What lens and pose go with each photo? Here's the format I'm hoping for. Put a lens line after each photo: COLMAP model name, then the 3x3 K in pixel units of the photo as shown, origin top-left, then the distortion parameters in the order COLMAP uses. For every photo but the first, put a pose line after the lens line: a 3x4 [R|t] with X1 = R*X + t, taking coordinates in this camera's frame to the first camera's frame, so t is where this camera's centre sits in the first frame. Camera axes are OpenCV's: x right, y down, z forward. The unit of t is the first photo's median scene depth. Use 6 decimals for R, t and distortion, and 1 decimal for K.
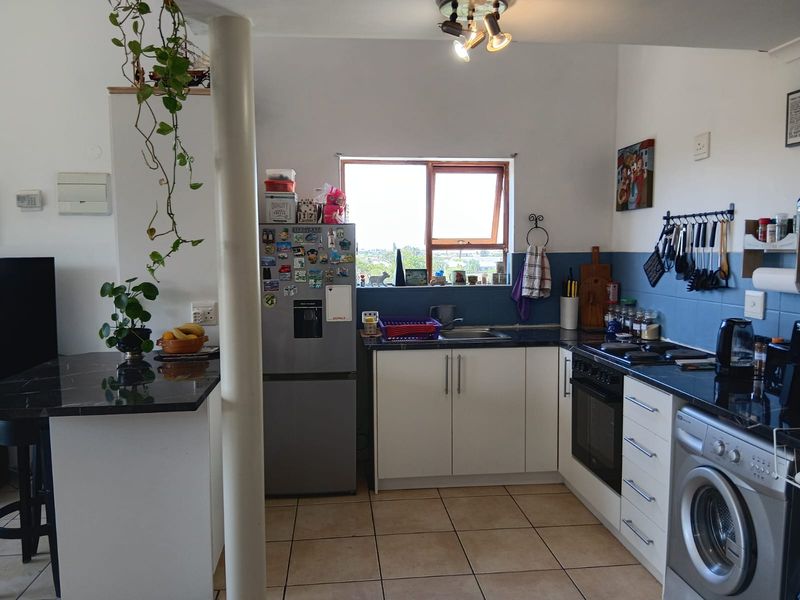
lens RADIAL K [[614.6, 0, 415.1], [0, 614.6, 293.0], [0, 0, 1]] dist [0.078239, -0.103990]
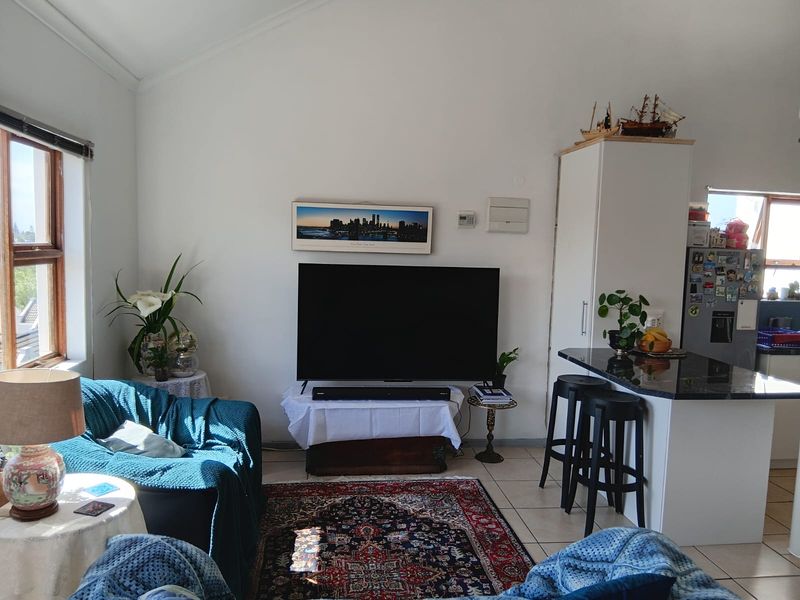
lens RADIAL K [[614.6, 0, 395.6], [0, 614.6, 300.3], [0, 0, 1]] dist [0.078239, -0.103990]
pose [[0.999242, 0.035484, 0.015988, -0.843403], [-0.035800, 0.999160, 0.019920, -0.011592], [-0.015268, -0.020478, 0.999674, -0.215995]]
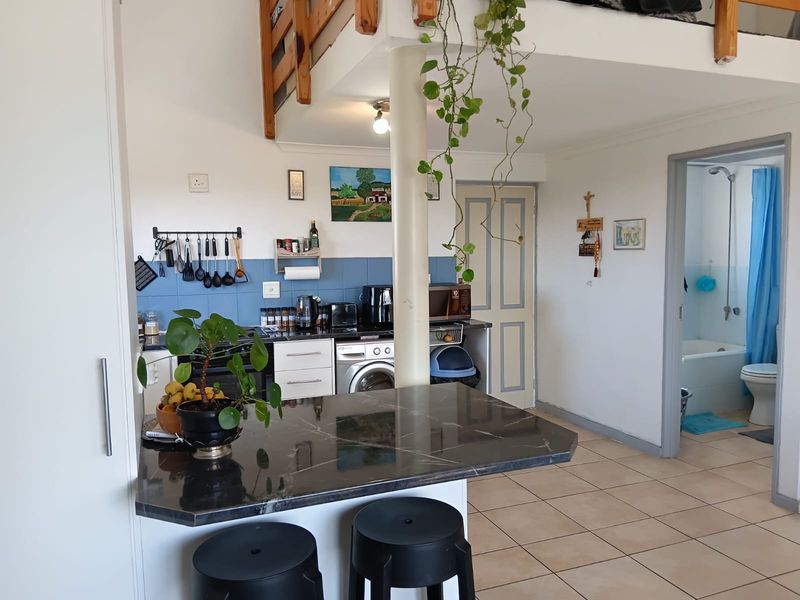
lens RADIAL K [[614.6, 0, 400.6], [0, 614.6, 298.9], [0, 0, 1]] dist [0.078239, -0.103990]
pose [[-0.261402, -0.053583, 0.963742, -0.926748], [0.087818, 0.992997, 0.079029, -0.047283], [-0.961227, 0.105292, -0.254865, 0.889235]]
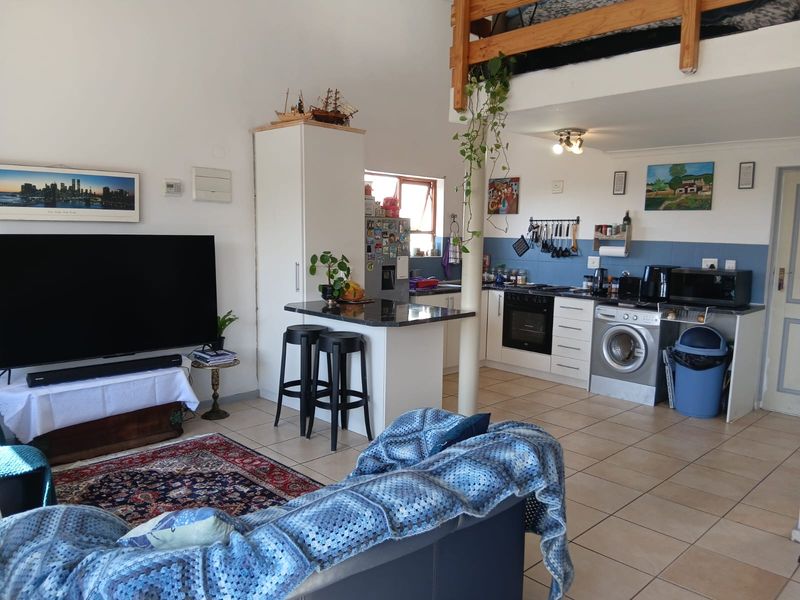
lens RADIAL K [[614.6, 0, 413.6], [0, 614.6, 306.4], [0, 0, 1]] dist [0.078239, -0.103990]
pose [[0.773826, -0.056369, 0.630885, -1.132986], [0.021866, 0.997816, 0.062334, 0.018563], [-0.633021, -0.034441, 0.773368, -0.268002]]
